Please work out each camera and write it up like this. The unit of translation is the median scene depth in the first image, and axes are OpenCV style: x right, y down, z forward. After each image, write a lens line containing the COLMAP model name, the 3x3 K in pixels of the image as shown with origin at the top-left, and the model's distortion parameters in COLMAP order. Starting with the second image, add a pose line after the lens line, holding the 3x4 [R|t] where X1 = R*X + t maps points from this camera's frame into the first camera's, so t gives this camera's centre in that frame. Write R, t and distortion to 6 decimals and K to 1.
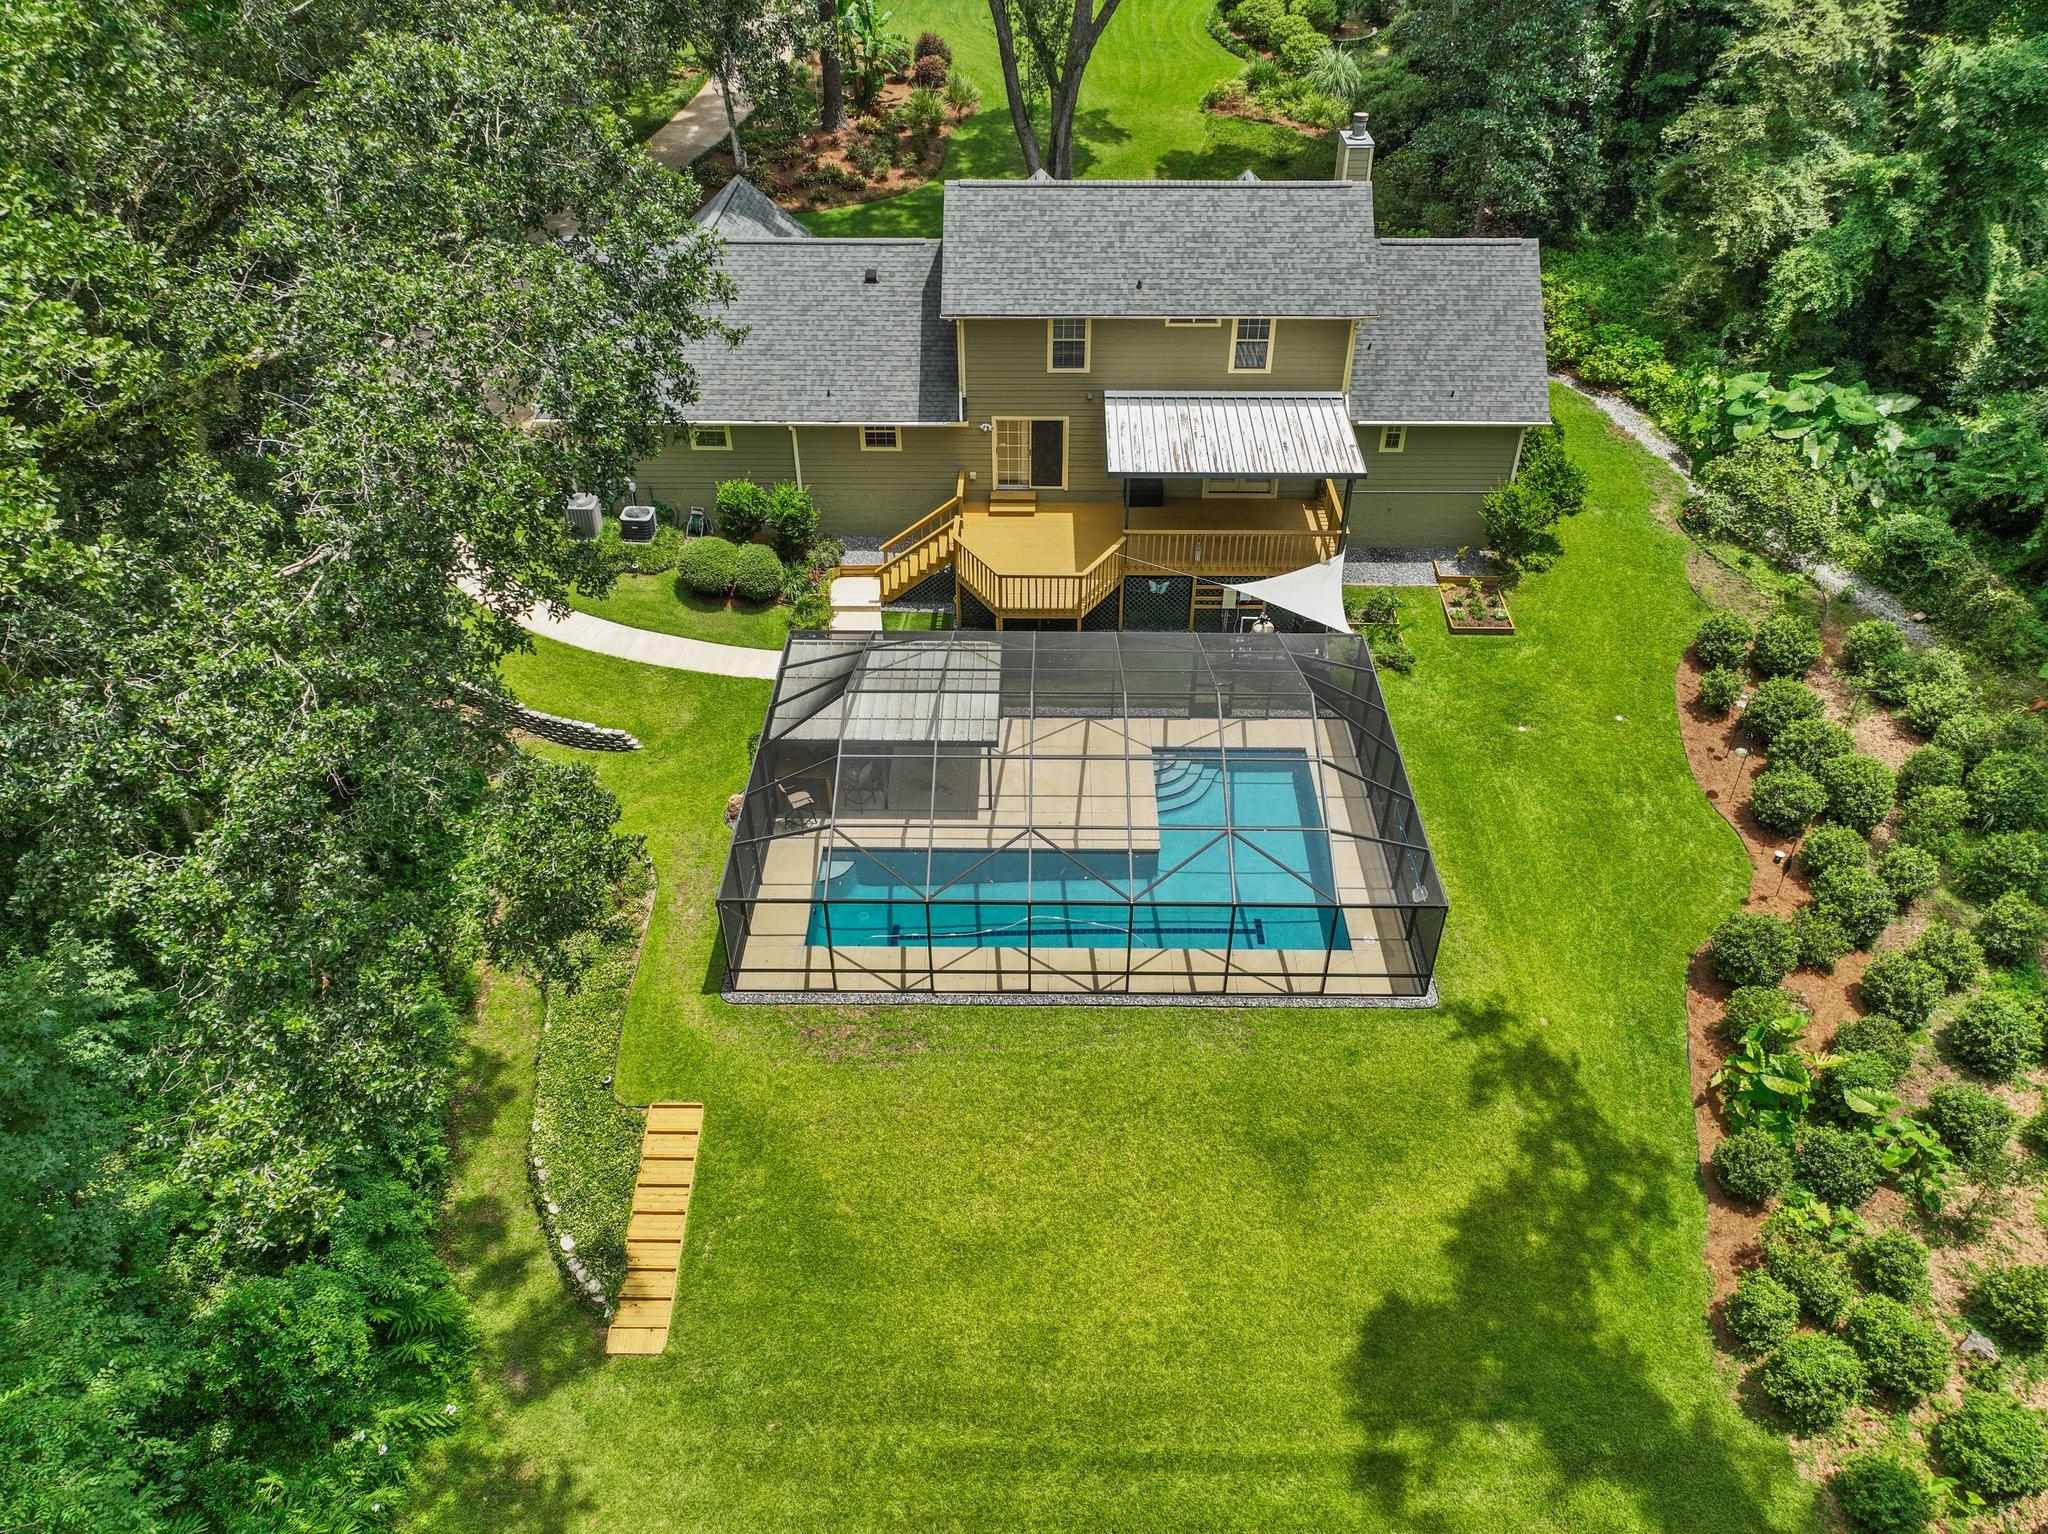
lens RADIAL K [[1439.0, 0, 1020.8], [0, 1439.0, 760.5], [0, 0, 1]] dist [0.008361, 0.009855]
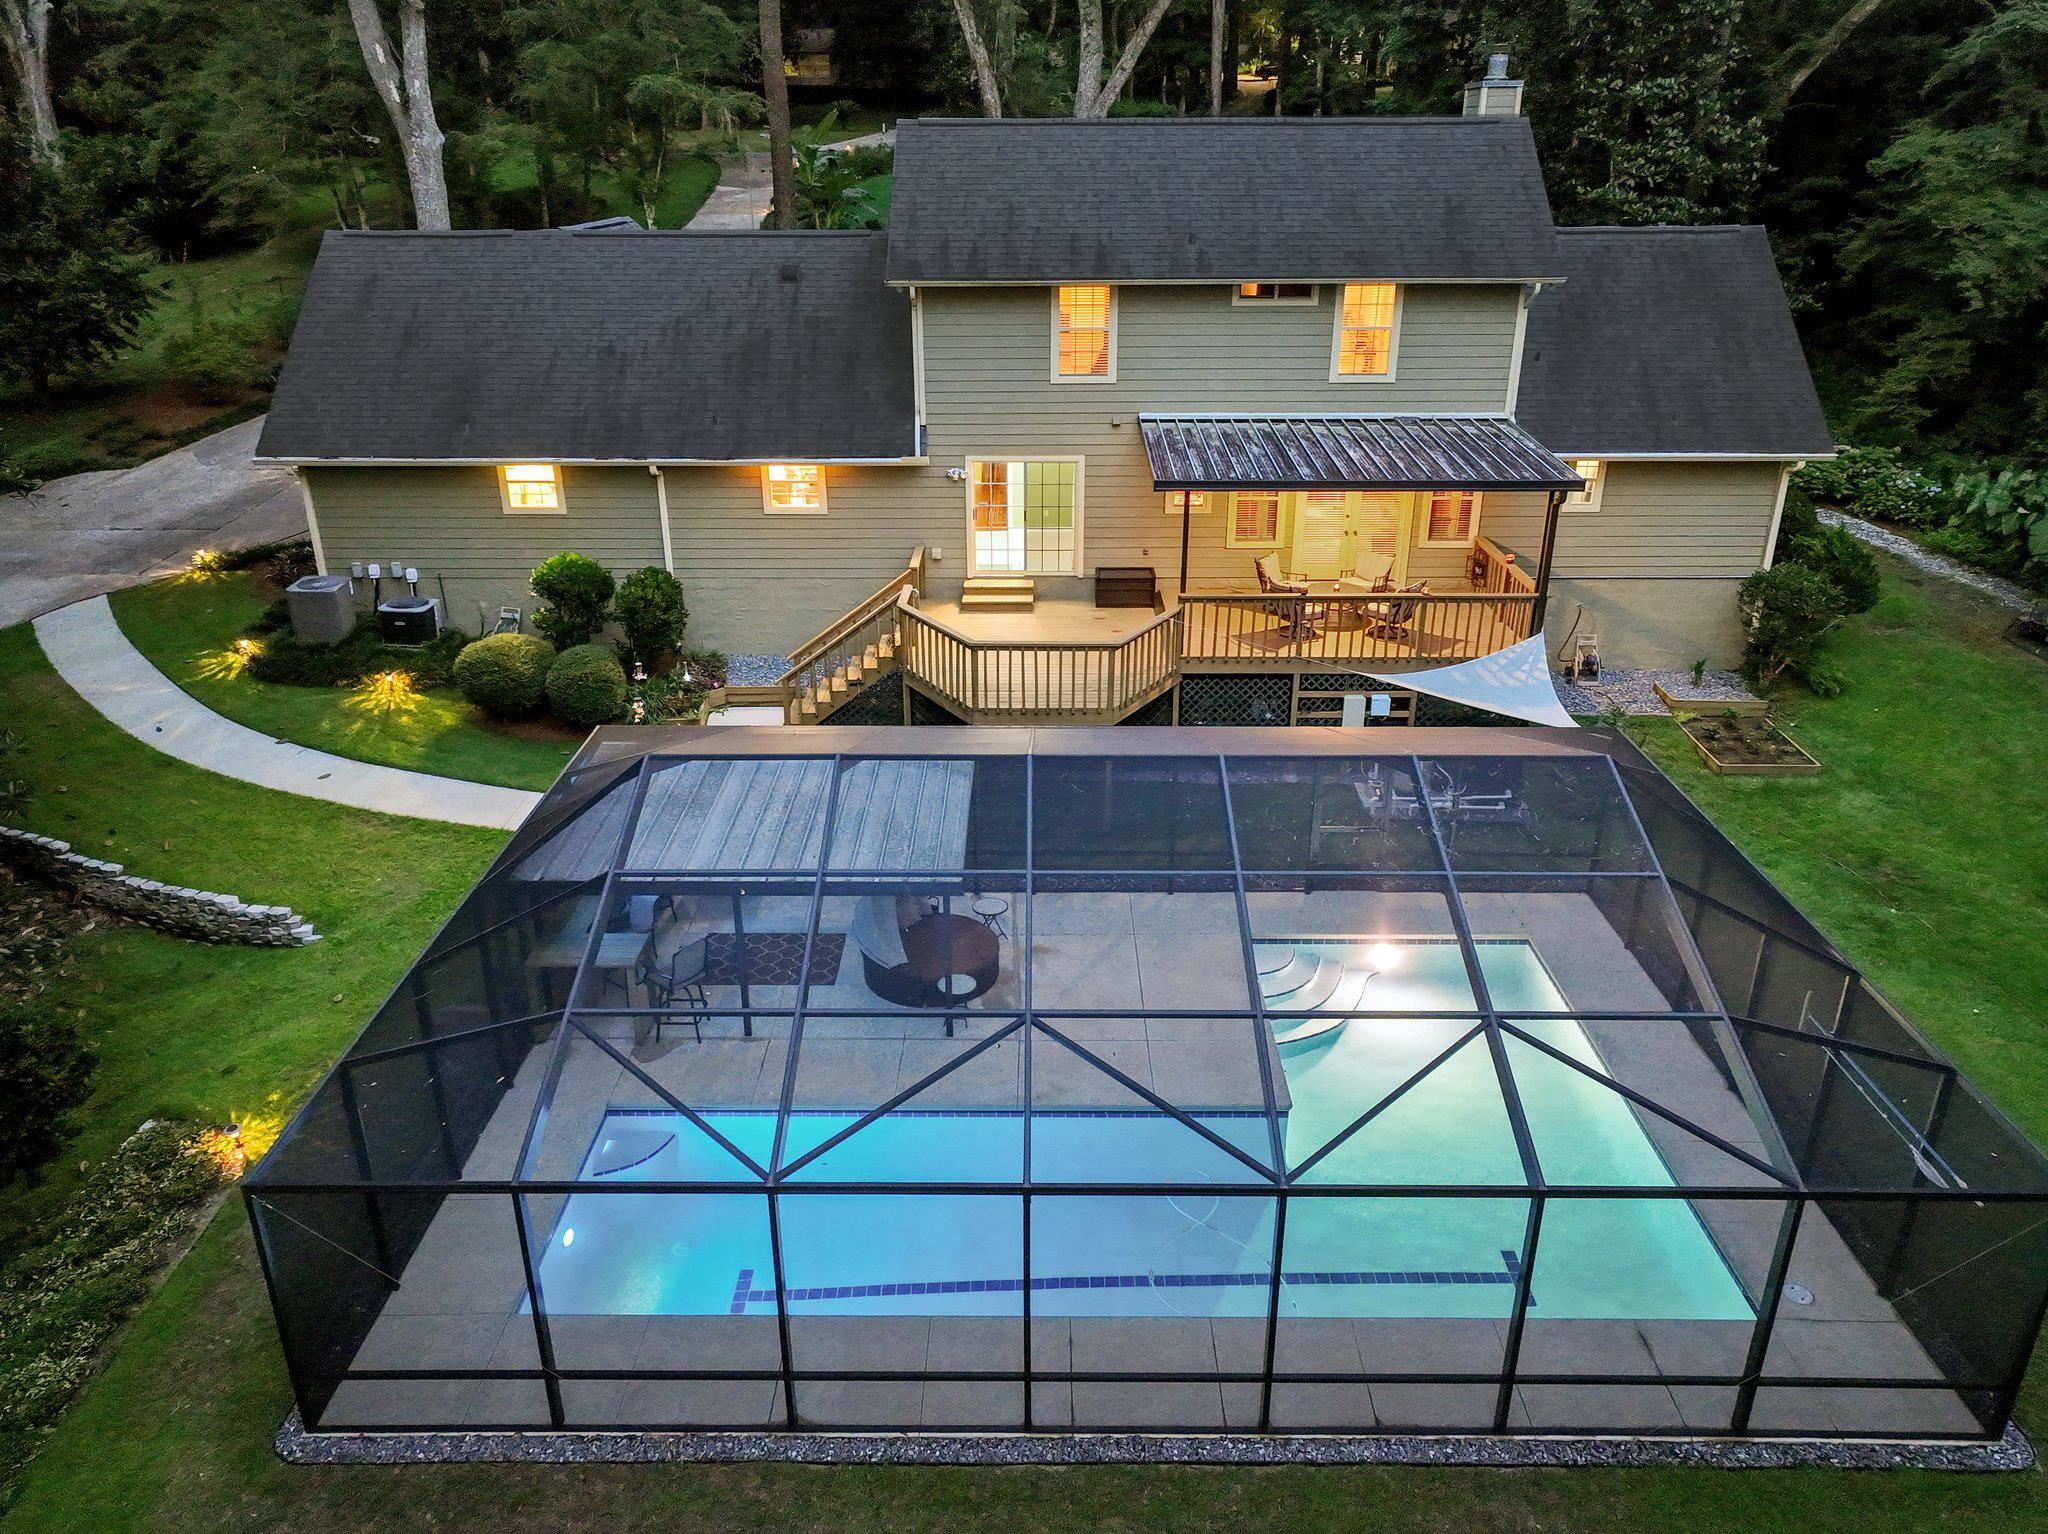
lens RADIAL K [[1439.0, 0, 1025.3], [0, 1439.0, 767.7], [0, 0, 1]] dist [0.008361, 0.009855]
pose [[0.999977, -0.002991, 0.006108, 0.002651], [0.004424, 0.968180, -0.250214, 0.063289], [-0.005165, 0.250235, 0.968171, 0.430133]]
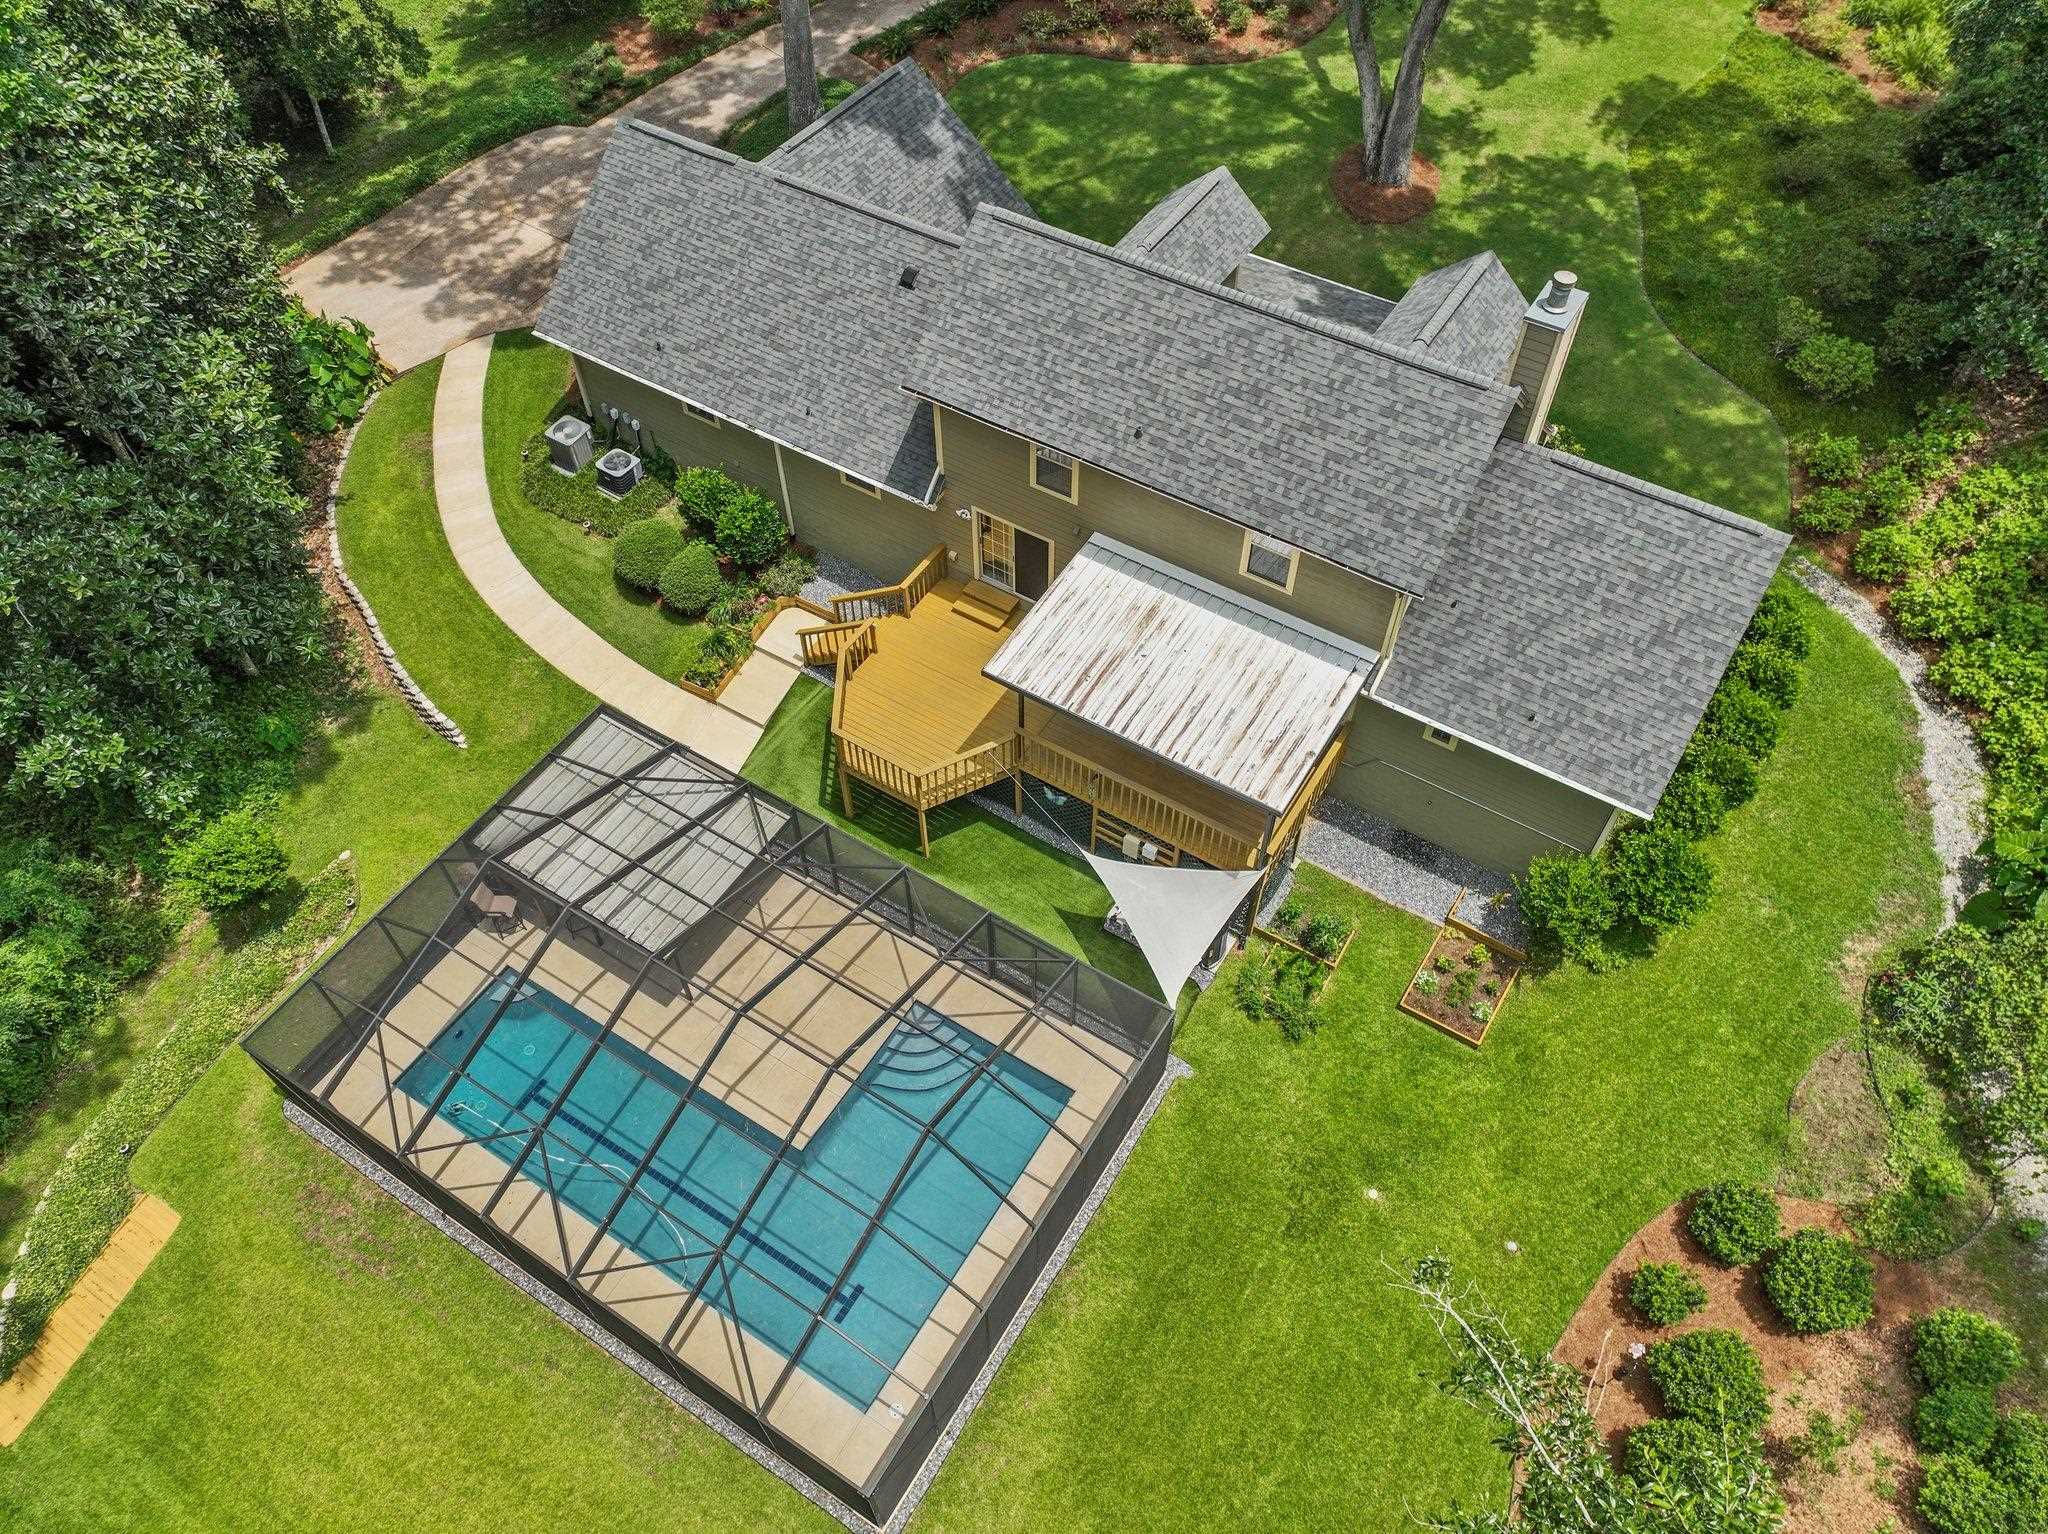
lens RADIAL K [[1439.0, 0, 1020.9], [0, 1439.0, 762.5], [0, 0, 1]] dist [0.008361, 0.009855]
pose [[0.855643, 0.409584, -0.316413, 0.331057], [-0.319219, 0.898847, 0.300289, -0.379505], [0.407400, -0.155935, 0.899839, 0.288975]]
